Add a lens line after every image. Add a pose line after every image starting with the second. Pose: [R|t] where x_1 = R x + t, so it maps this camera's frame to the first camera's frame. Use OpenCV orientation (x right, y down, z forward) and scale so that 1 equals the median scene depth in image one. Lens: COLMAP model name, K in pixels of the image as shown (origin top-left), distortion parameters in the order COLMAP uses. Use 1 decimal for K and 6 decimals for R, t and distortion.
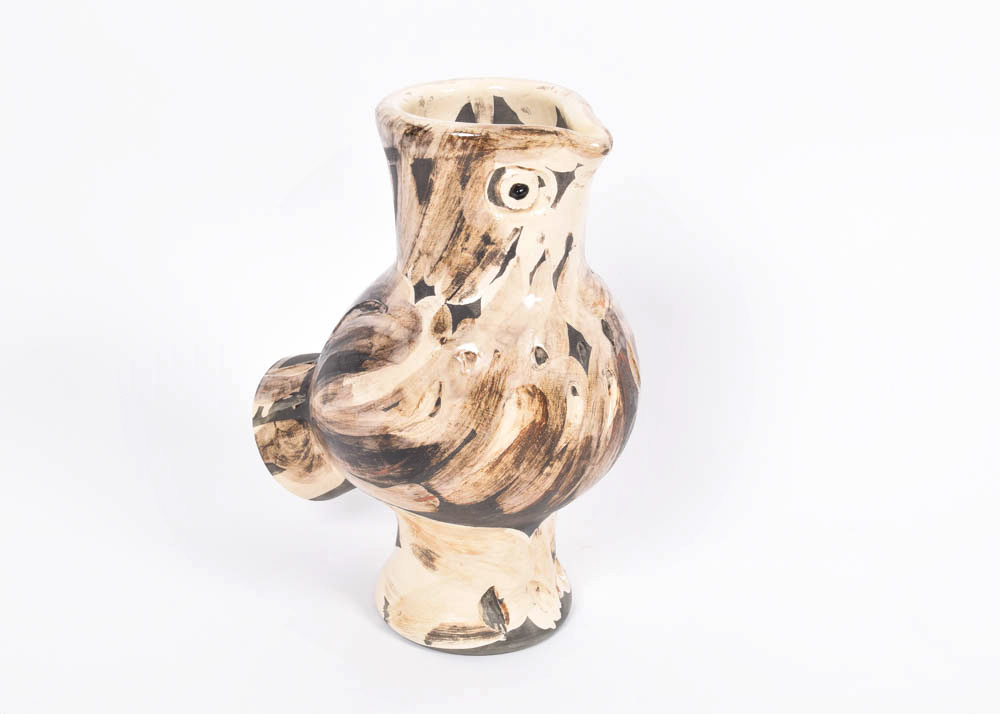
lens RADIAL K [[1572.3, 0, 500.0], [0, 1572.3, 357.0], [0, 0, 1]] dist [-0.022647, -0.013368]
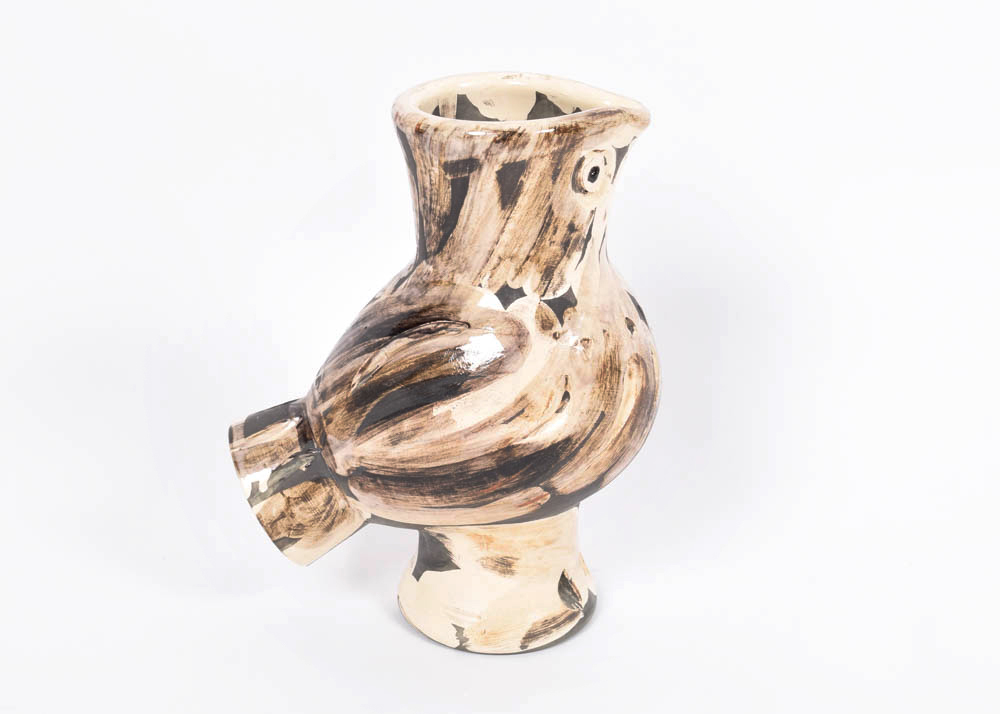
lens RADIAL K [[1708.3, 0, 500.0], [0, 1708.3, 357.0], [0, 0, 1]] dist [-0.005507, 0.003751]
pose [[0.763984, -0.267518, 0.587165, -0.706753], [0.262401, 0.960168, 0.096041, -0.111364], [-0.589470, 0.080699, 0.803750, 0.143372]]
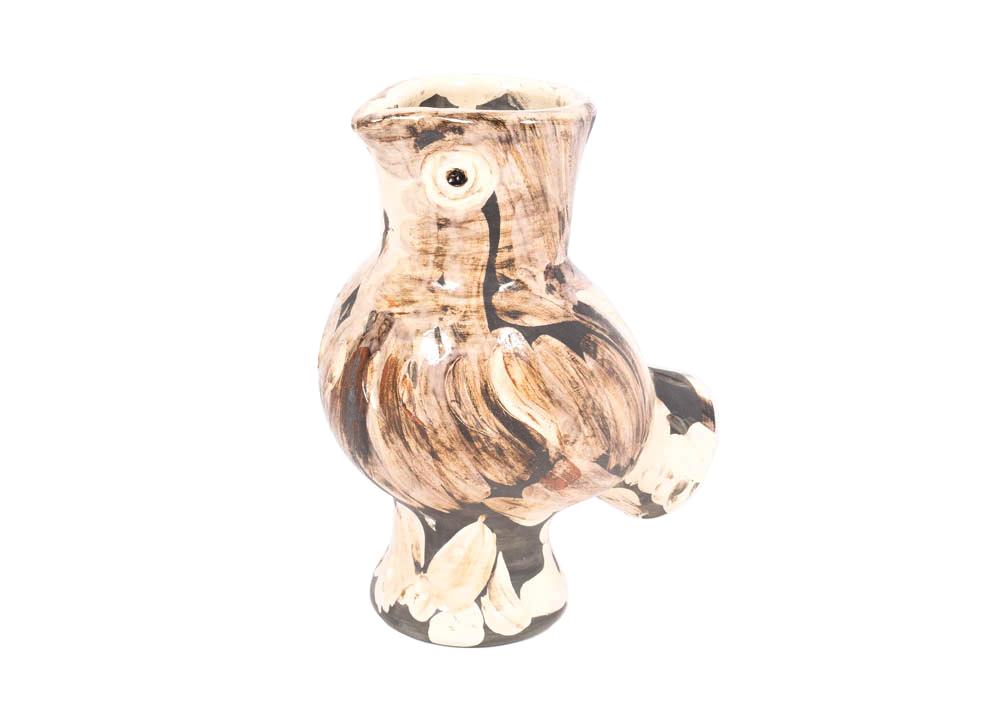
lens RADIAL K [[1846.4, 0, 500.0], [0, 1846.4, 357.0], [0, 0, 1]] dist [-0.021469, -0.049589]
pose [[-0.405709, 0.288518, -0.867270, 1.098438], [-0.402695, 0.795387, 0.452985, -0.584595], [0.820510, 0.533026, -0.206511, 1.371917]]
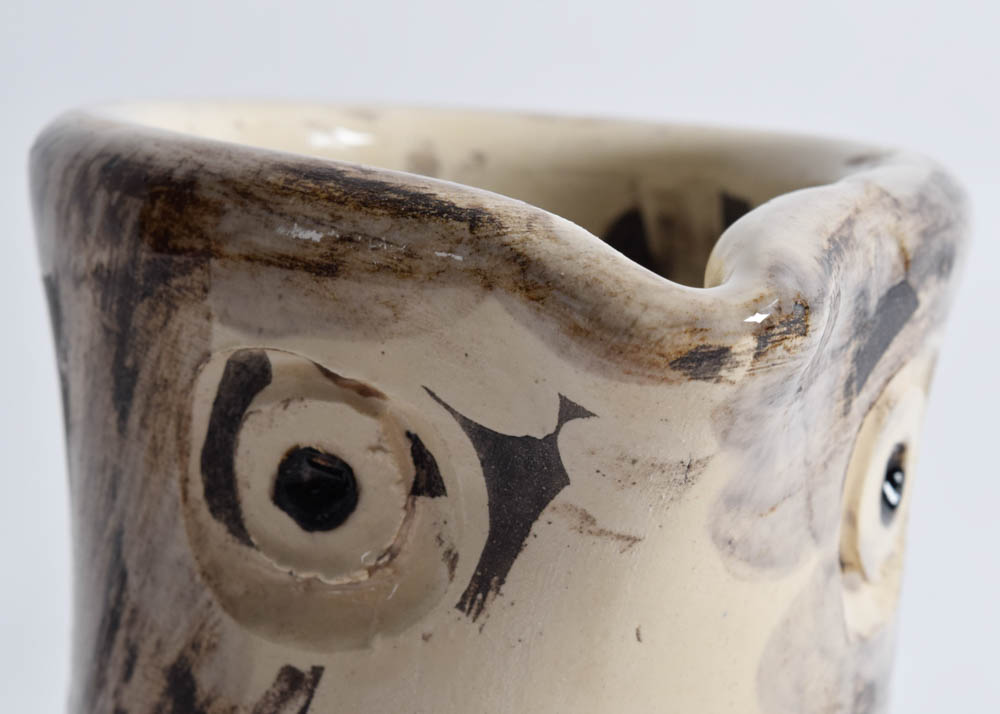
lens RADIAL K [[2397.2, 0, 500.0], [0, 2397.2, 357.0], [0, 0, 1]] dist [-0.007257, -0.068878]
pose [[0.791861, 0.150153, -0.591955, 0.206899], [-0.298053, 0.941043, -0.160006, -0.077188], [0.533030, 0.303136, 0.789929, 0.744926]]
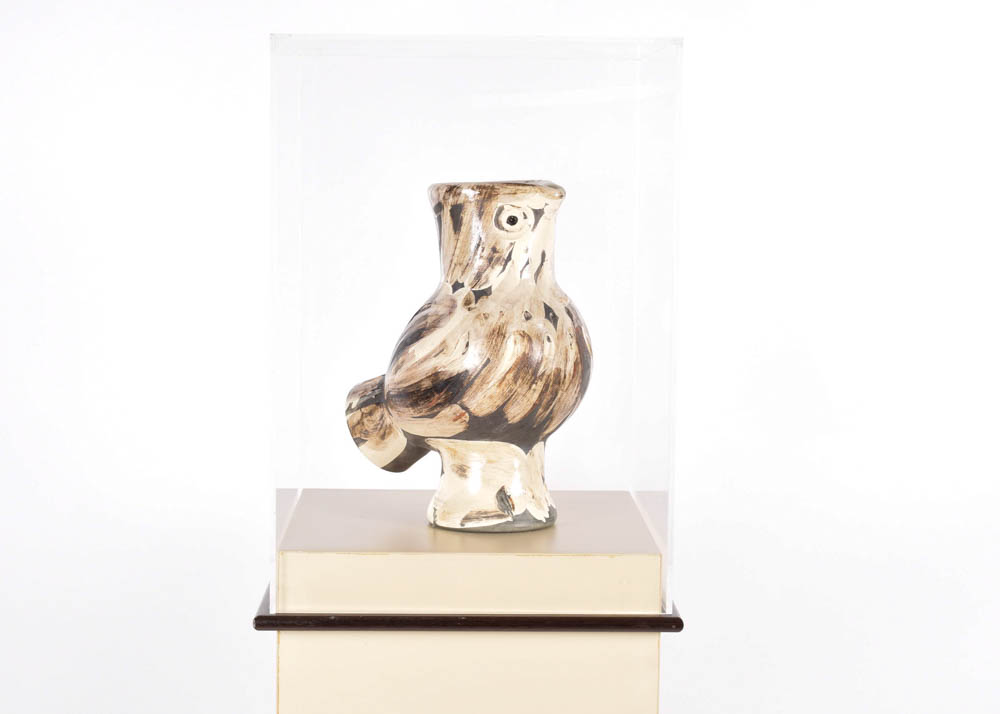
lens RADIAL K [[2127.0, 0, 500.0], [0, 2127.0, 357.0], [0, 0, 1]] dist [0.014593, 0.002210]
pose [[0.999621, -0.024287, -0.012928, 0.024608], [0.019050, 0.949997, -0.311678, 0.750186], [0.019851, 0.311314, 0.950100, -1.153552]]
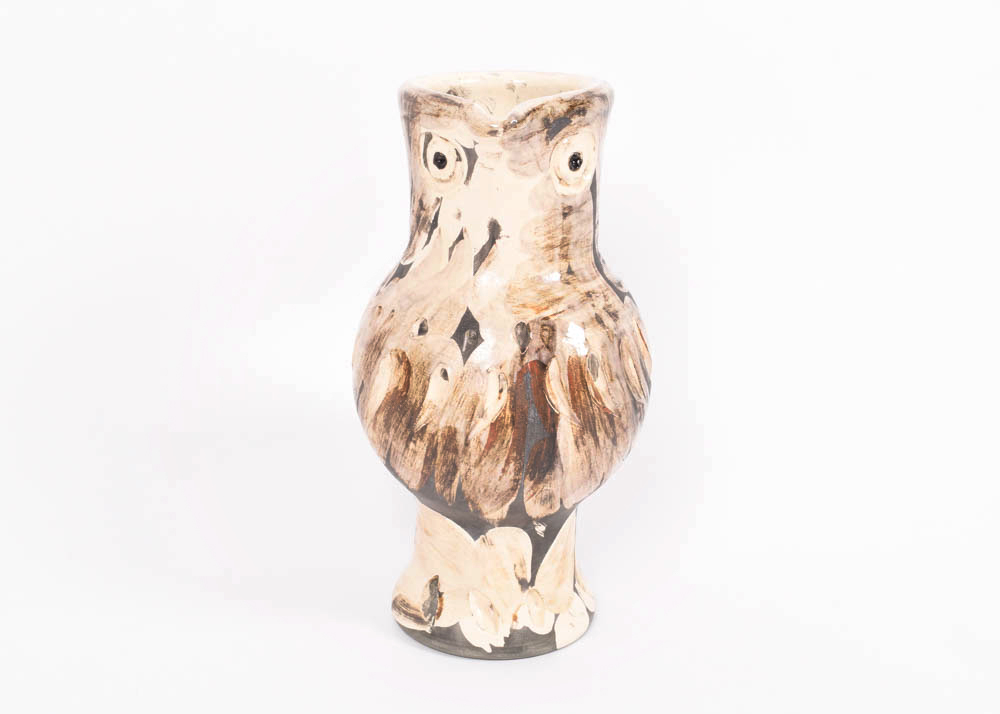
lens RADIAL K [[1708.6, 0, 500.0], [0, 1708.6, 357.0], [0, 0, 1]] dist [0.010641, 0.006487]
pose [[0.564684, 0.238670, -0.790043, 0.905938], [-0.330440, 0.942577, 0.048567, -0.051473], [0.756268, 0.233637, 0.611124, 0.381092]]
